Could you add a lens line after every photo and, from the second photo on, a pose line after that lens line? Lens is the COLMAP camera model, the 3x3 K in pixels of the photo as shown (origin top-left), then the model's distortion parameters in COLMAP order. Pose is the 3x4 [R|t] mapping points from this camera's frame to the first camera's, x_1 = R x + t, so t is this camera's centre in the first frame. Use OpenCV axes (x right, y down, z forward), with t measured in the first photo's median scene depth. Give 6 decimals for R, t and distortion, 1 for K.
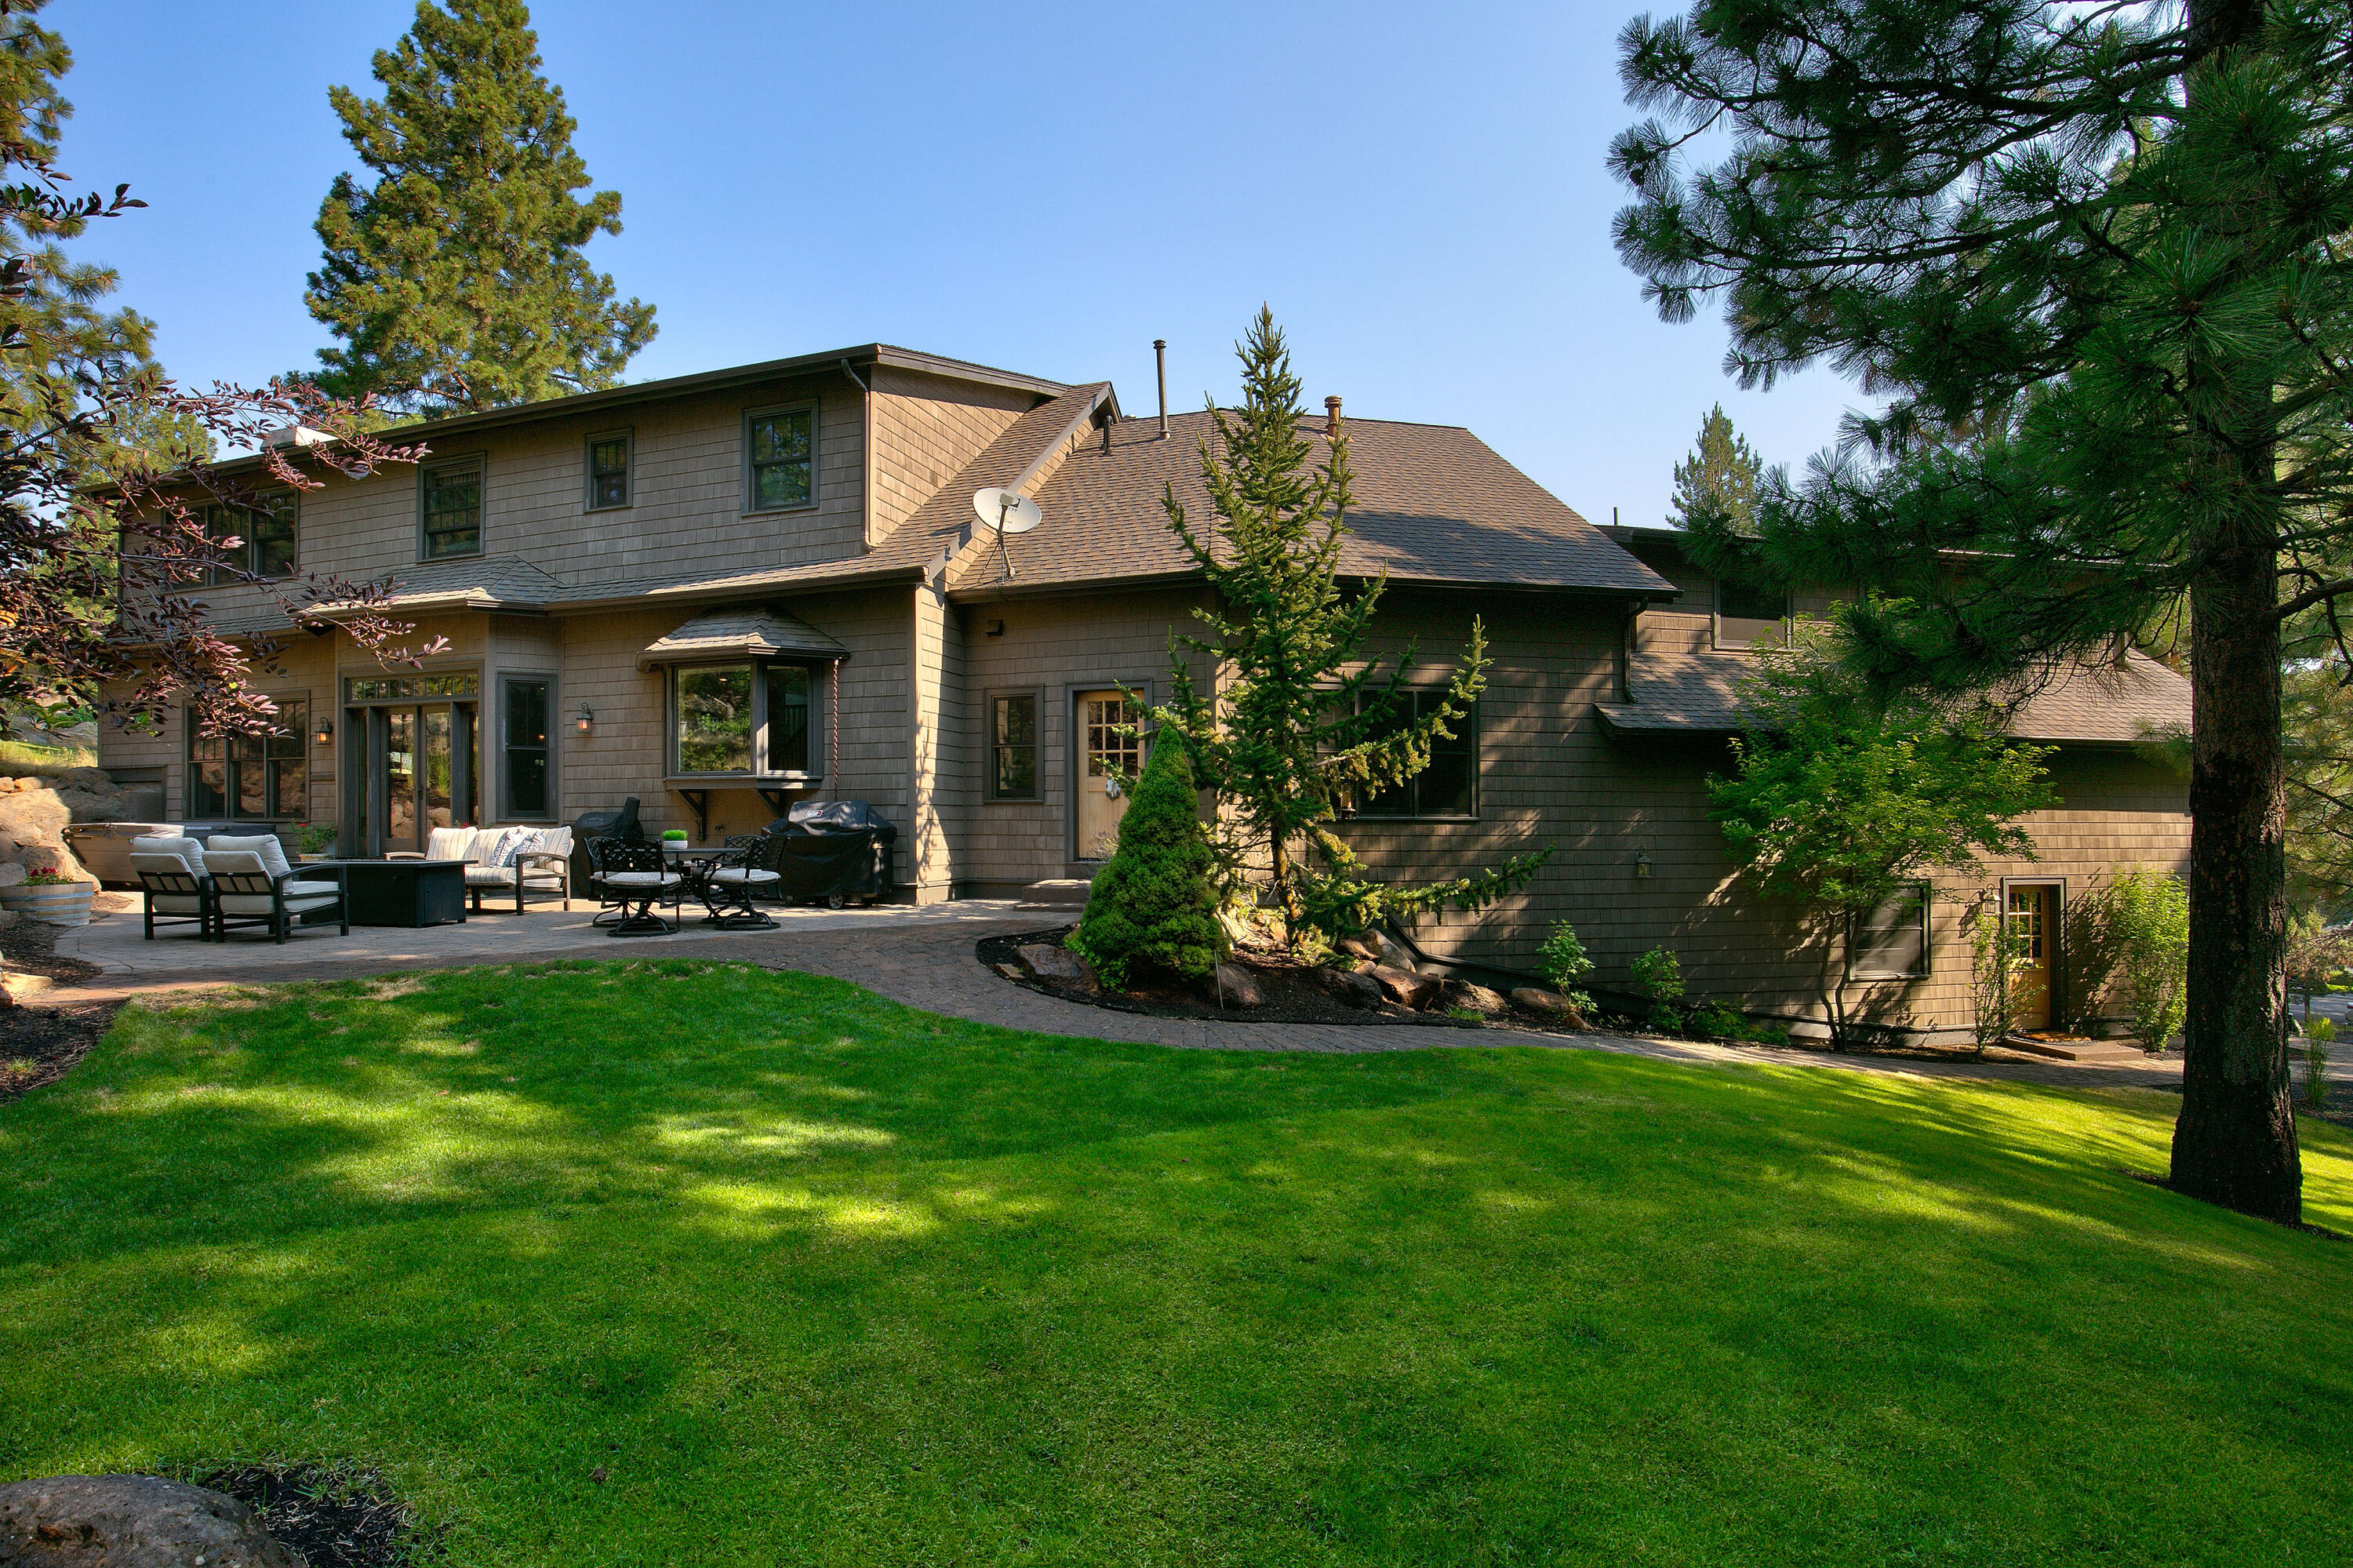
lens RADIAL K [[1106.5, 0, 1177.7], [0, 1106.5, 816.6], [0, 0, 1]] dist [-0.042472, 0.006946]
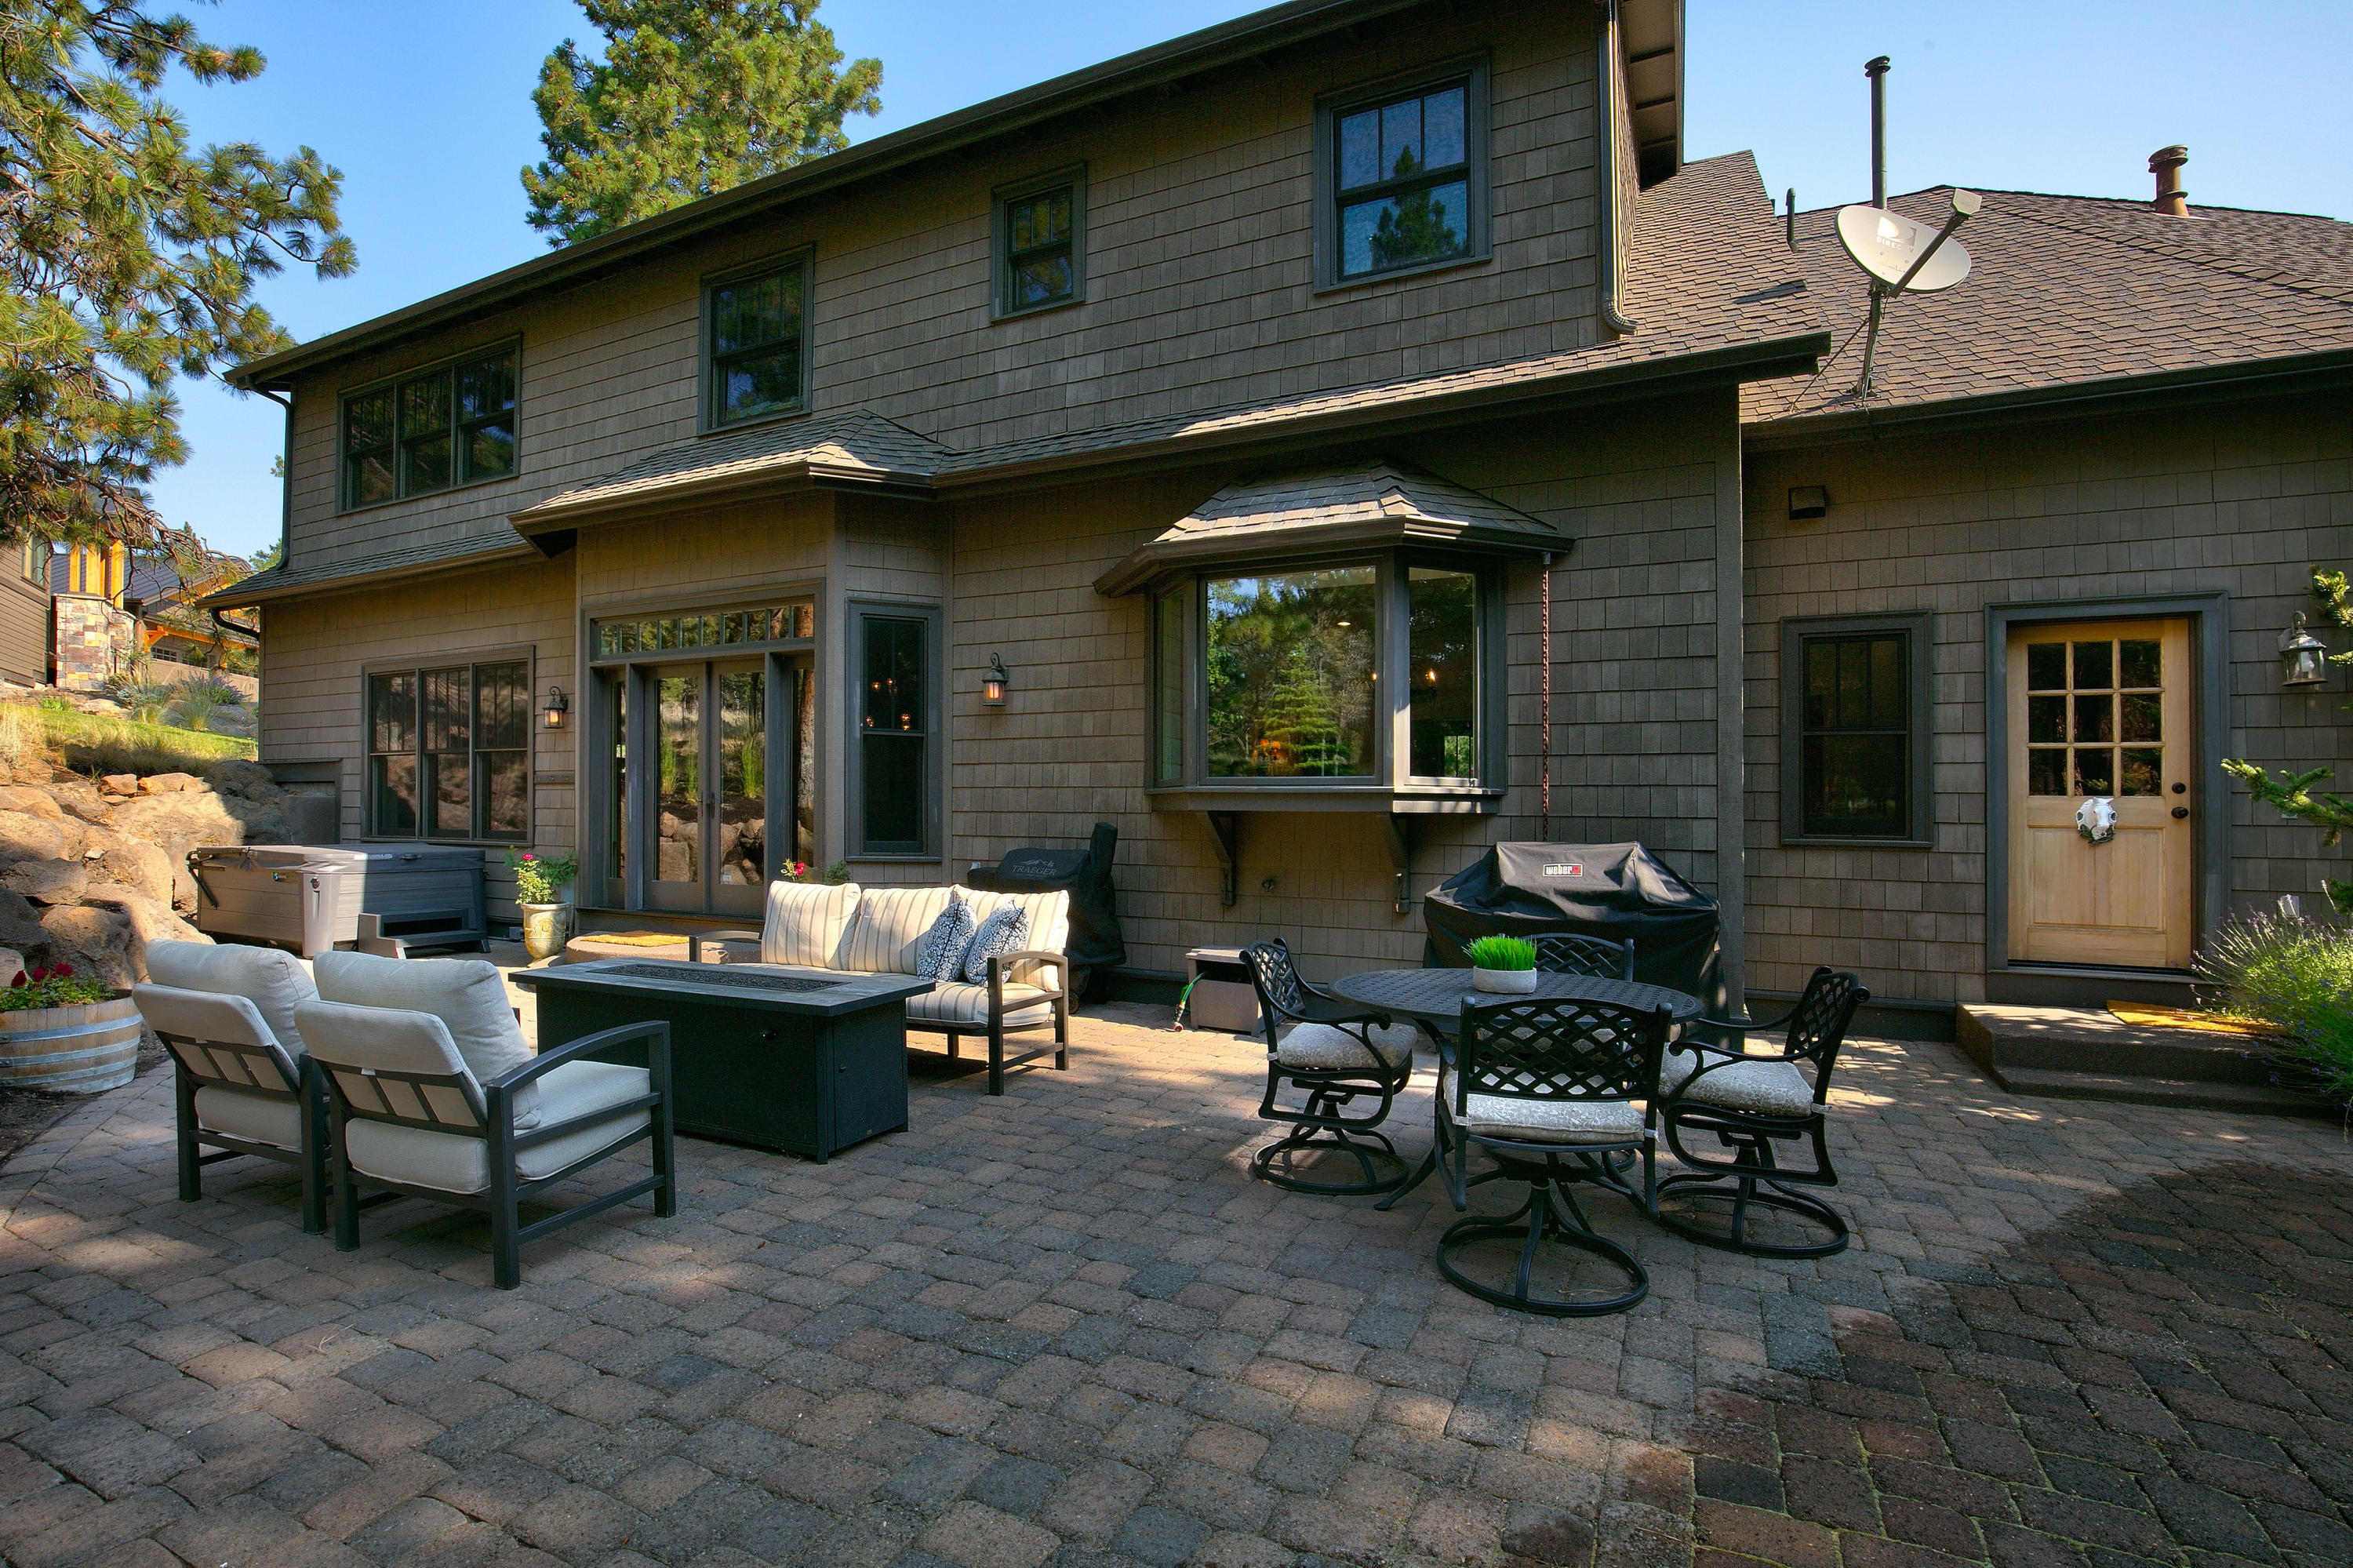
lens RADIAL K [[1089.8, 0, 1166.9], [0, 1089.8, 835.6], [0, 0, 1]] dist [-0.037432, 0.004220]
pose [[0.991416, 0.015810, -0.129788, -0.382558], [-0.013999, 0.999792, 0.014856, -0.019098], [0.129996, -0.012911, 0.991430, 0.454250]]
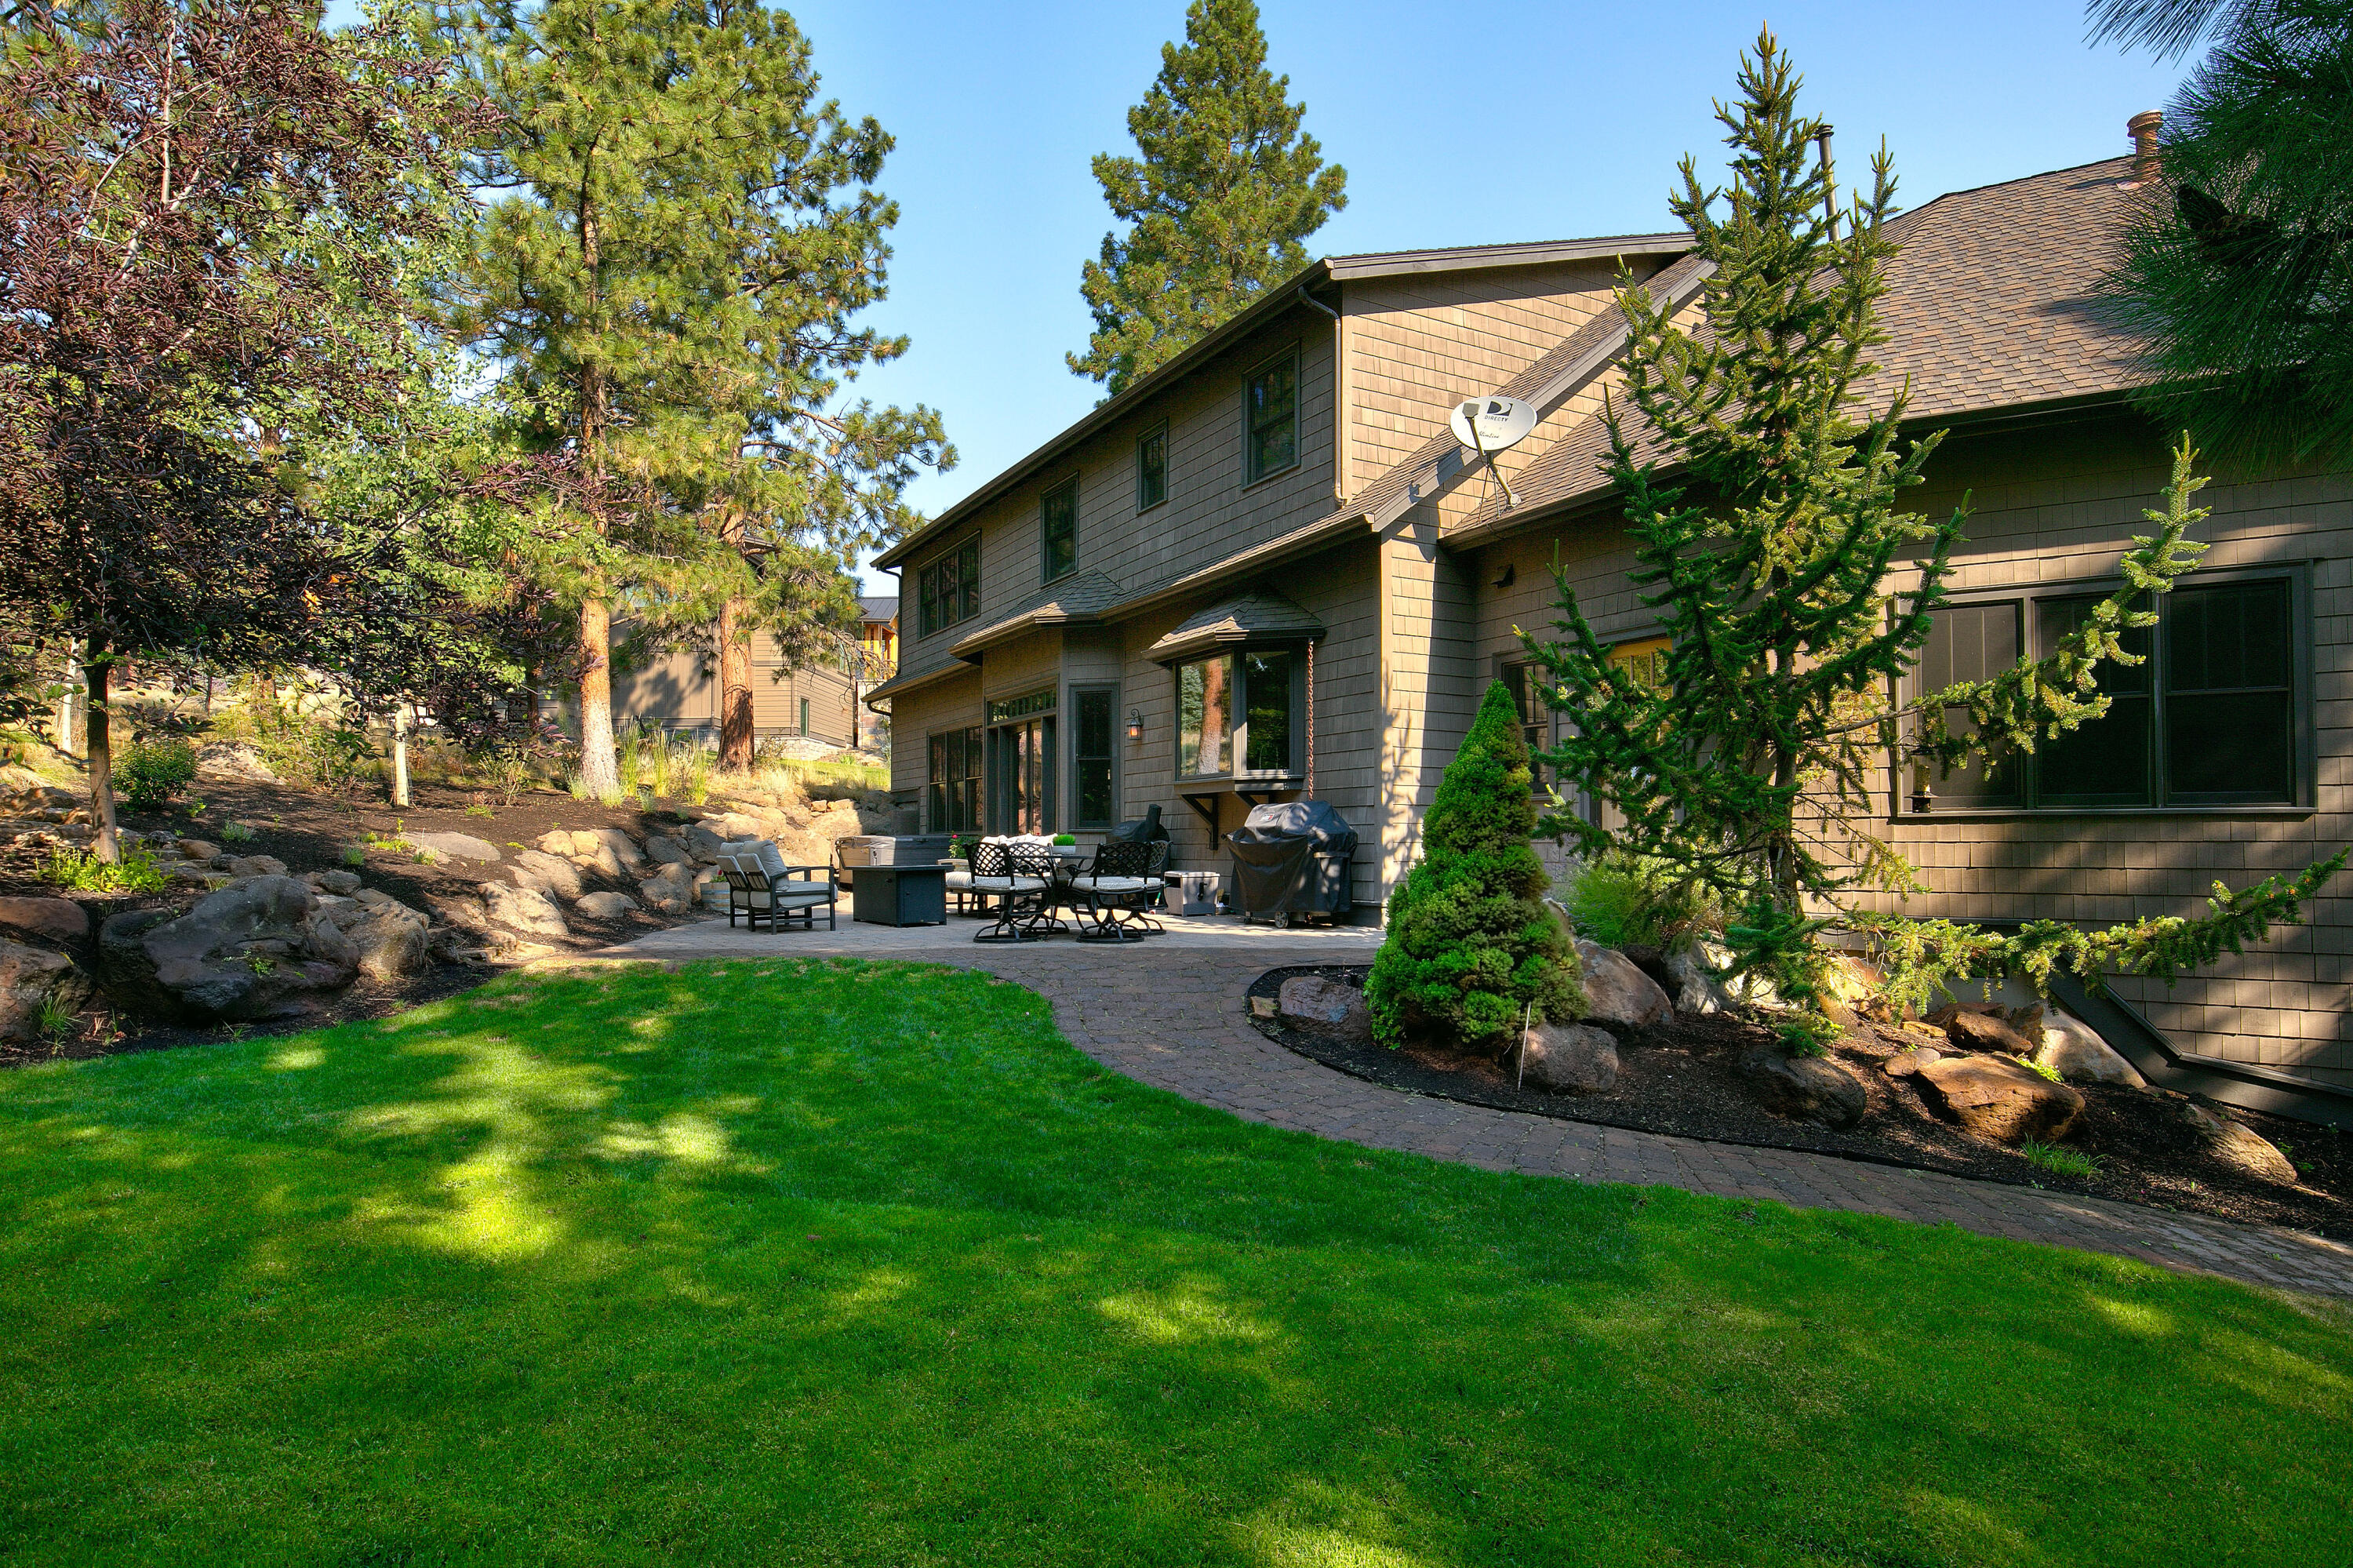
lens RADIAL K [[1327.4, 0, 1176.5], [0, 1327.4, 784.0], [0, 0, 1]] dist [-0.013712, -0.000140]
pose [[0.732190, -0.032201, -0.680338, 0.288345], [0.004720, 0.999098, -0.042209, 0.012771], [0.681084, 0.027694, 0.731682, 0.163765]]
